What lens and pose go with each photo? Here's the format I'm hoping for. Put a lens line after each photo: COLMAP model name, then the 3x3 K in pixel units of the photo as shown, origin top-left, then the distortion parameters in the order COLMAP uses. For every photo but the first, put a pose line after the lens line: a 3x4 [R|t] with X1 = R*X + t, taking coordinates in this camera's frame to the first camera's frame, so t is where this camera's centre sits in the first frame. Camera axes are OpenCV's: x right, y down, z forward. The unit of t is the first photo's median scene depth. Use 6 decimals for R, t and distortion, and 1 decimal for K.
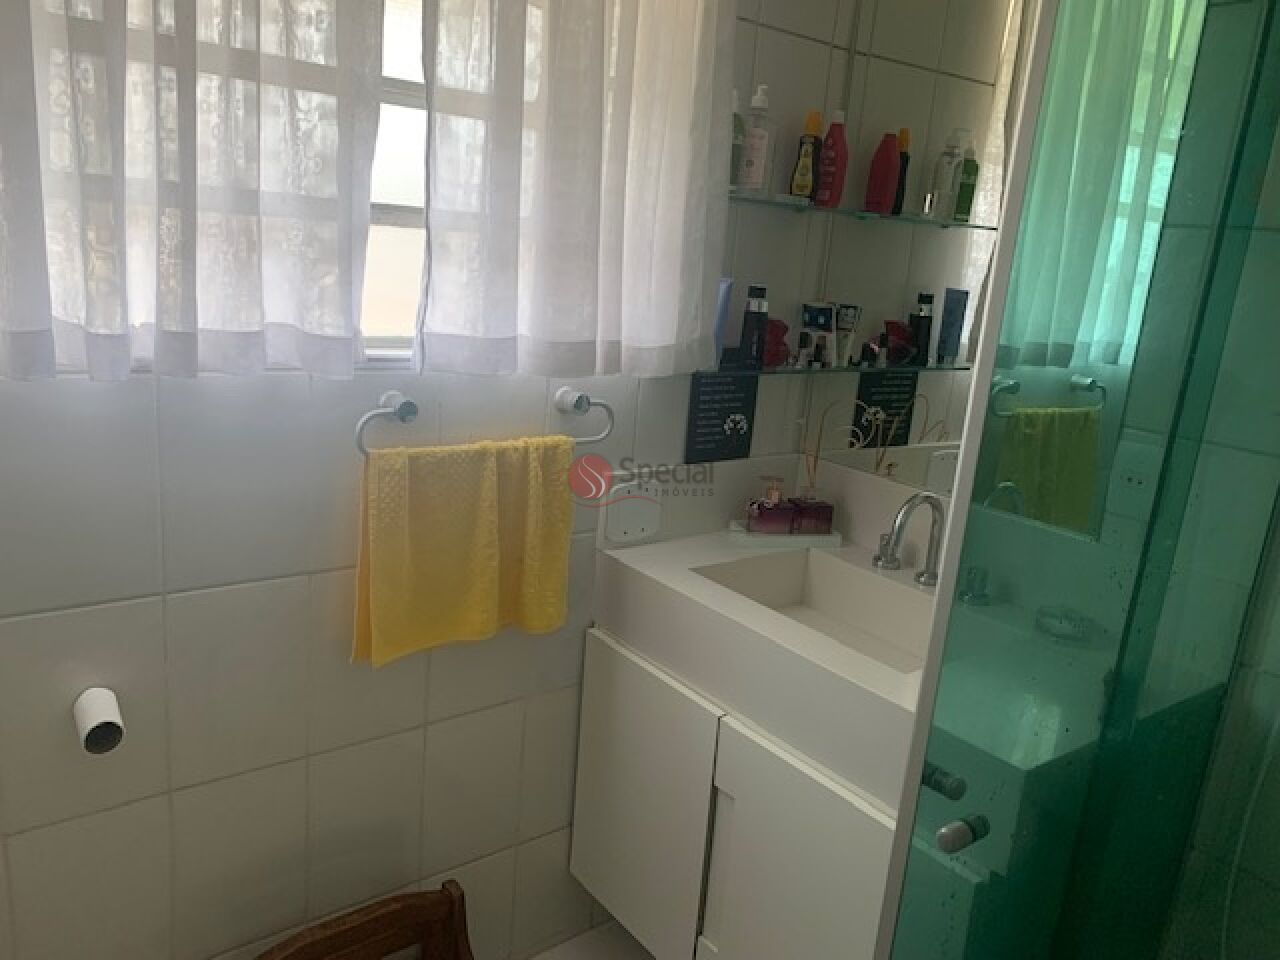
lens RADIAL K [[1001.1, 0, 642.0], [0, 1001.1, 489.3], [0, 0, 1]] dist [0.040388, -0.039754]
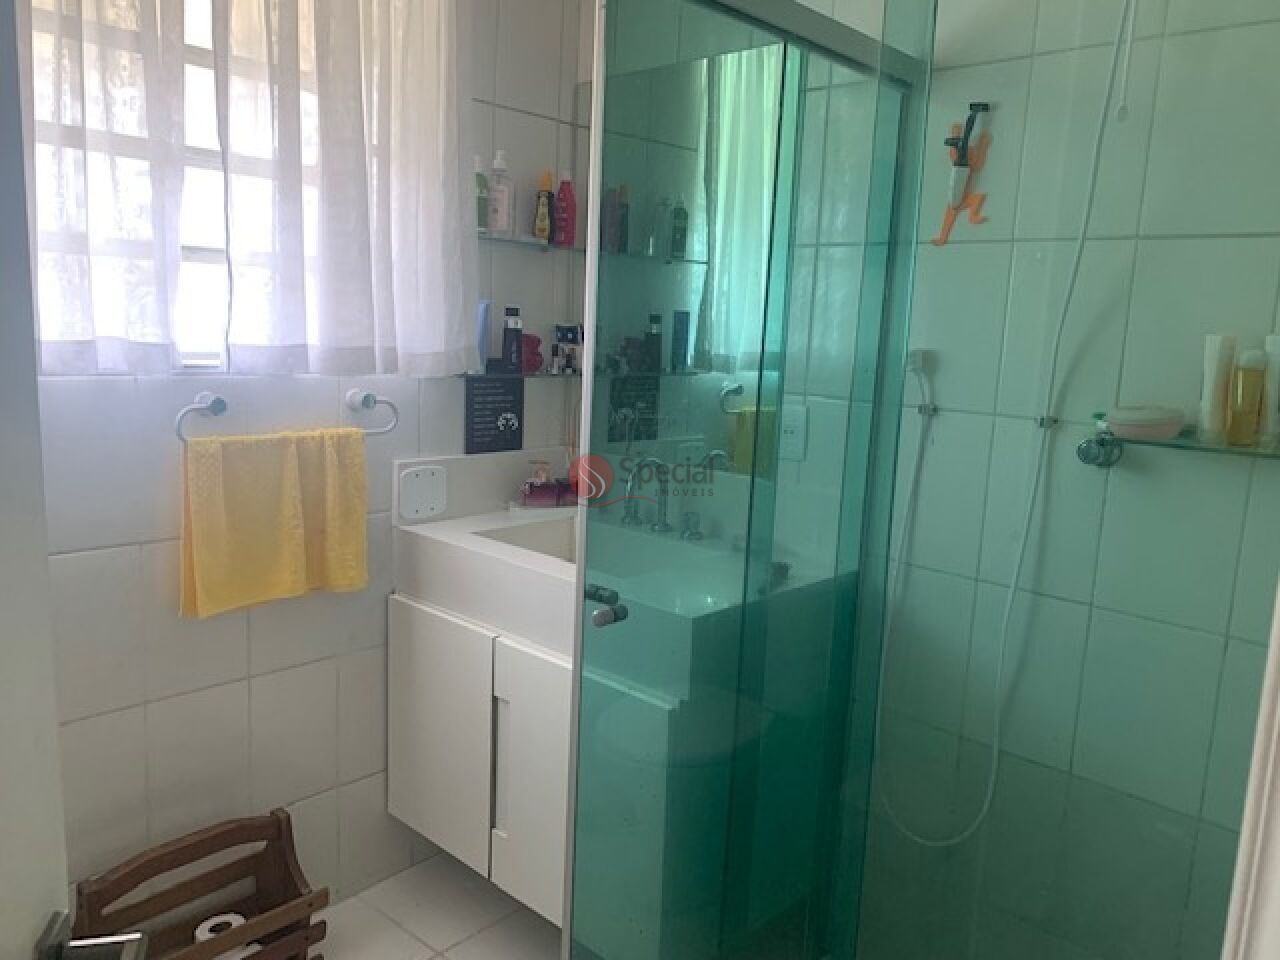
lens RADIAL K [[1001.1, 0, 646.3], [0, 1001.1, 477.2], [0, 0, 1]] dist [0.040388, -0.039754]
pose [[0.984506, -0.064271, 0.163150, 0.071038], [0.076391, 0.994679, -0.069128, 0.122661], [-0.157839, 0.080520, 0.984176, -0.275937]]
